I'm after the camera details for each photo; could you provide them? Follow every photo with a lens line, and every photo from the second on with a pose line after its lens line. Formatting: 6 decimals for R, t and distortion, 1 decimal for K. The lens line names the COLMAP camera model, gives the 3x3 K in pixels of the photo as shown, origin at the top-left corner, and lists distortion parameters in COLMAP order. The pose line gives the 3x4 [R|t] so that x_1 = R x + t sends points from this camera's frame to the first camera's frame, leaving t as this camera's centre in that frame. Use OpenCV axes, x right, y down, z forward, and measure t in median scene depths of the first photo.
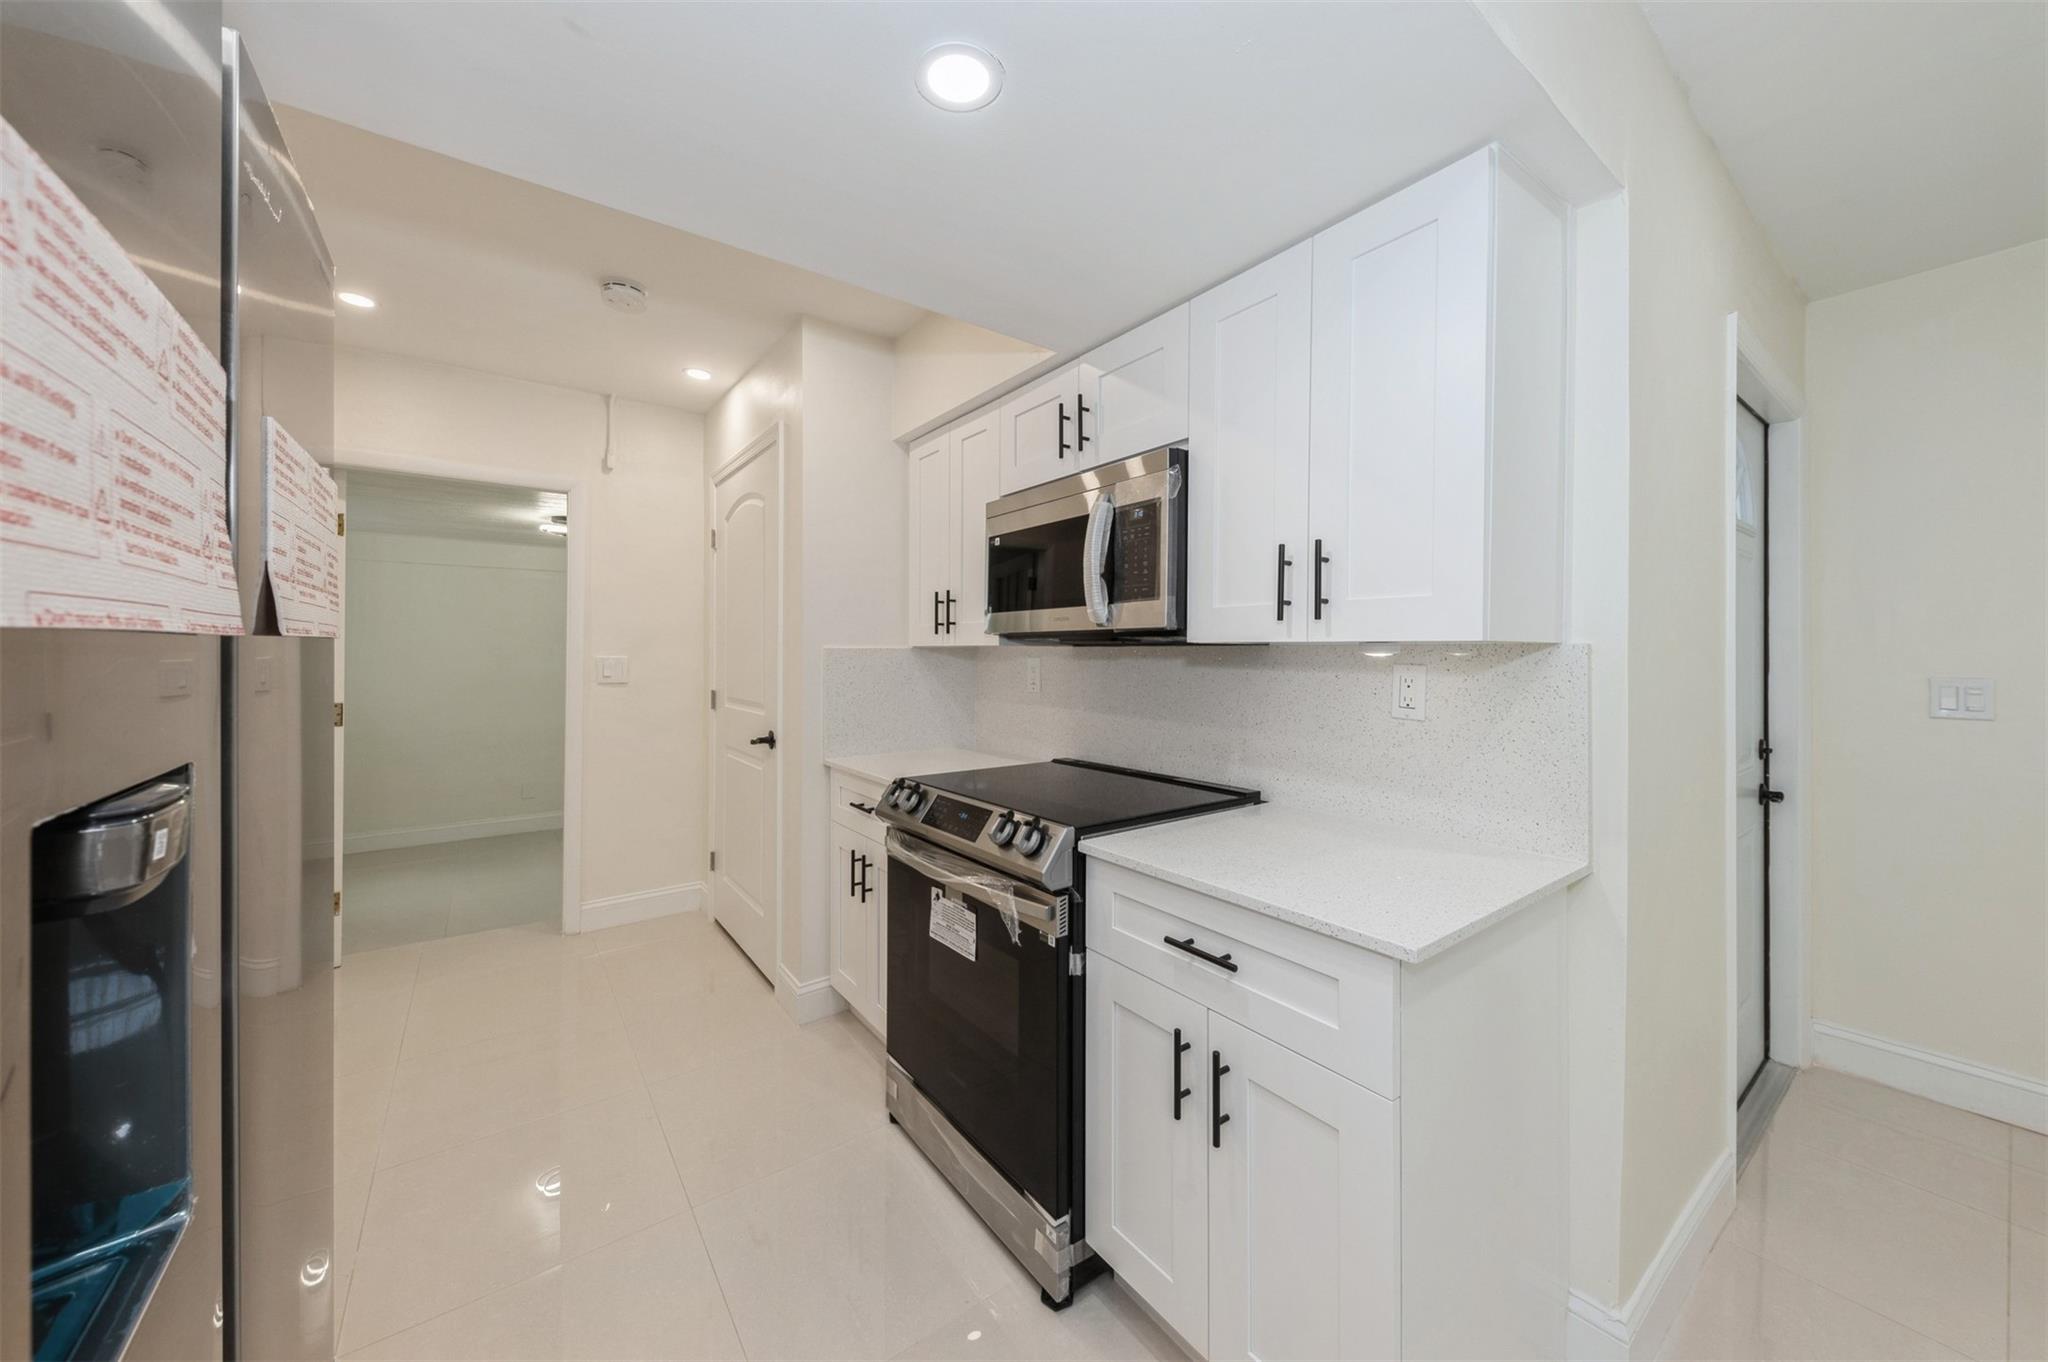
lens RADIAL K [[729.2, 0, 1022.8], [0, 729.2, 648.8], [0, 0, 1]] dist [0.002800, -0.000034]
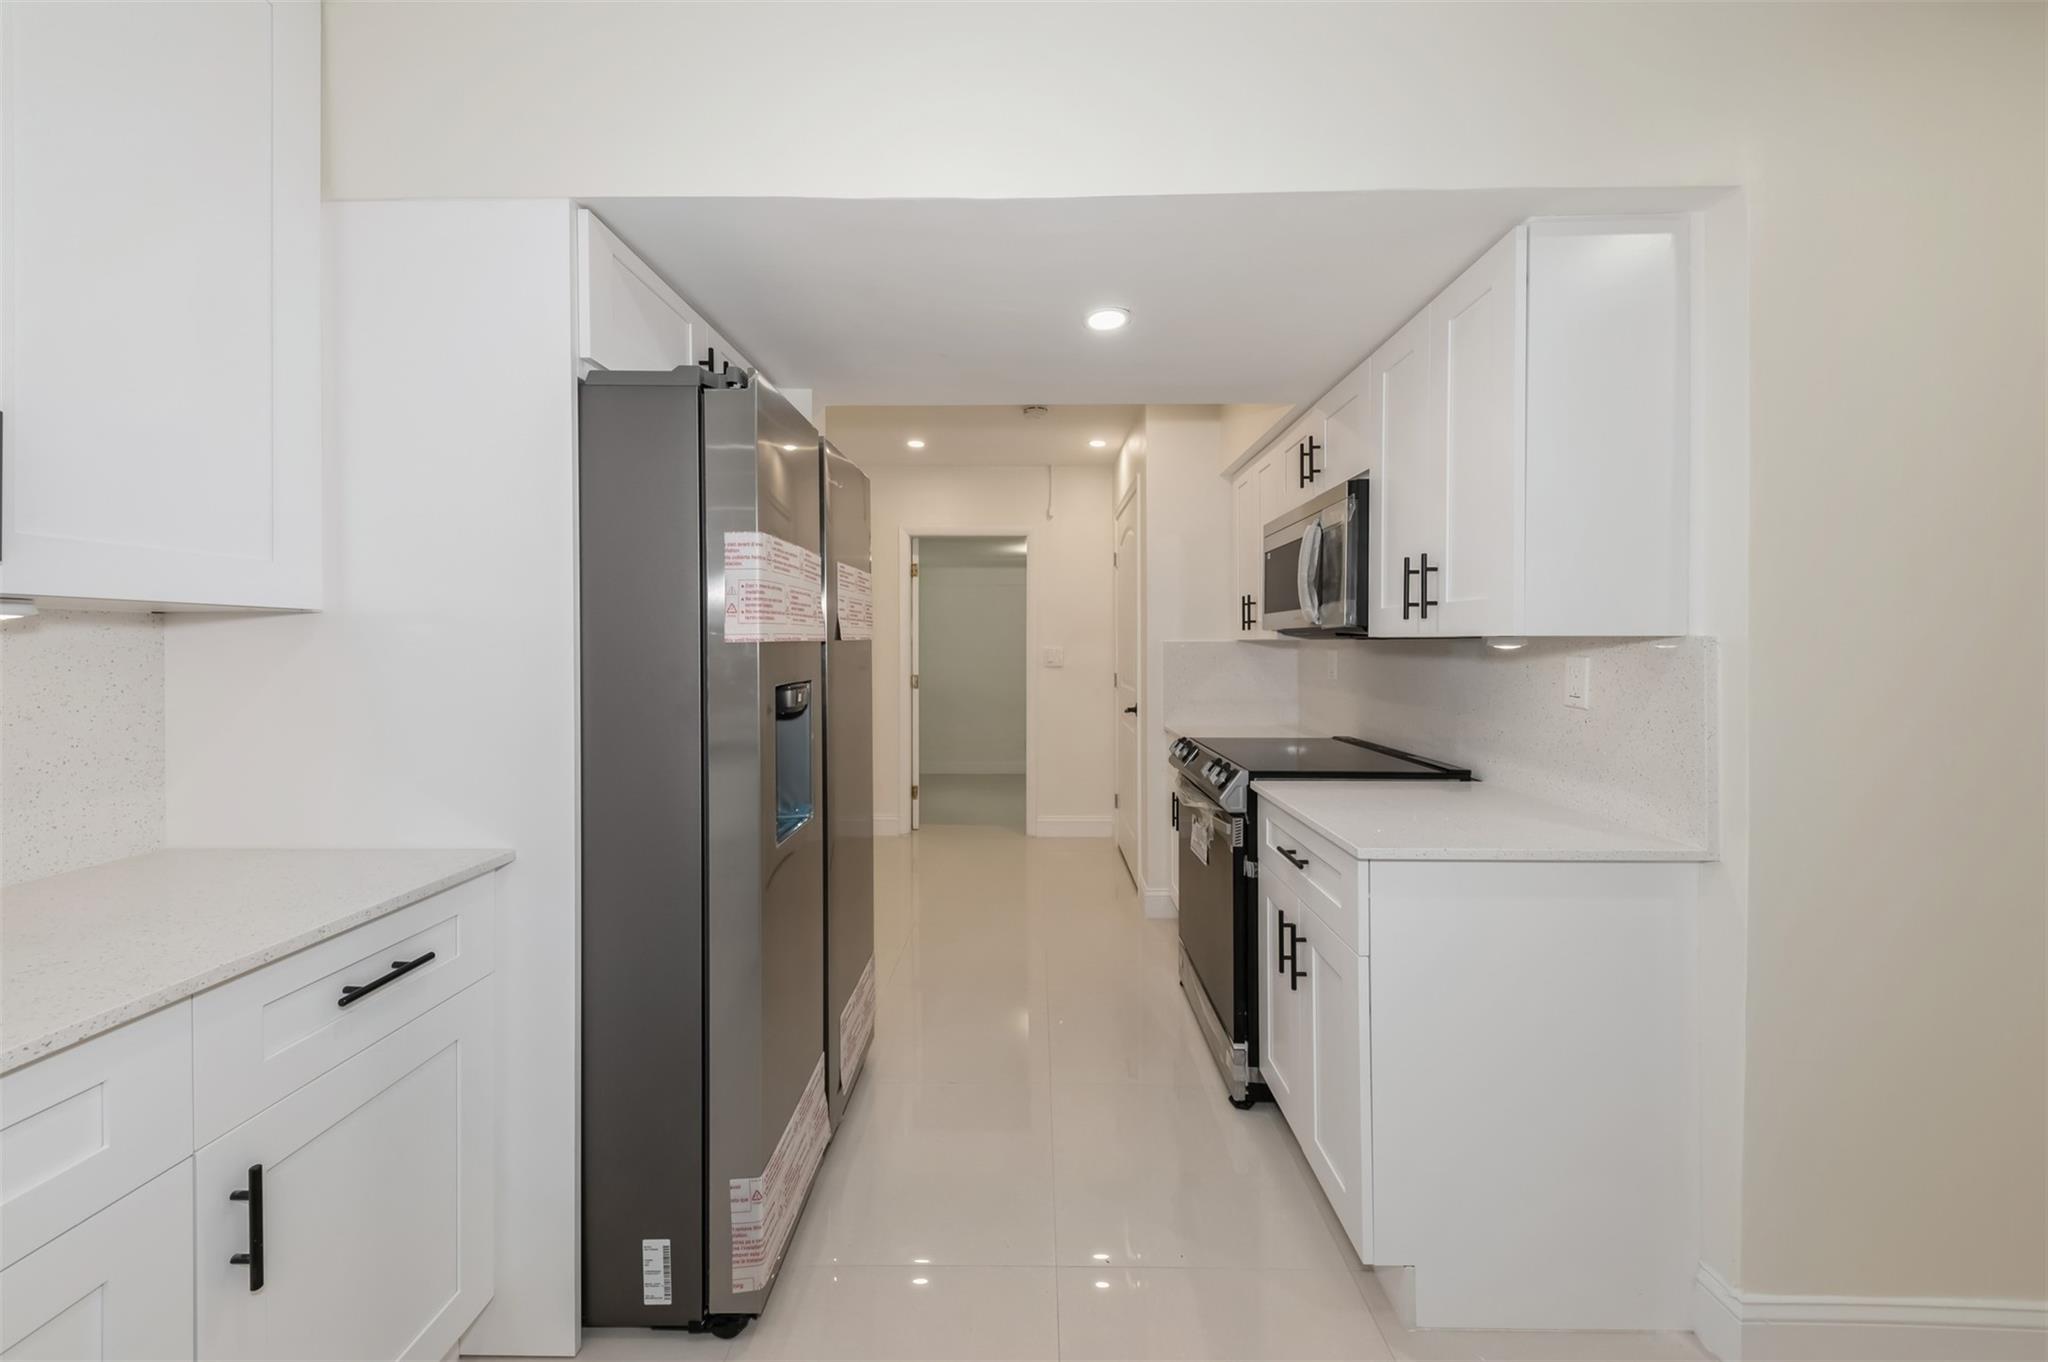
lens RADIAL K [[729.2, 0, 1022.8], [0, 729.2, 648.8], [0, 0, 1]] dist [0.002800, -0.000034]
pose [[0.791427, 0.001348, -0.611262, 0.480694], [0.005573, 0.999940, 0.009420, -0.003247], [0.611238, -0.010861, 0.791372, -0.302370]]
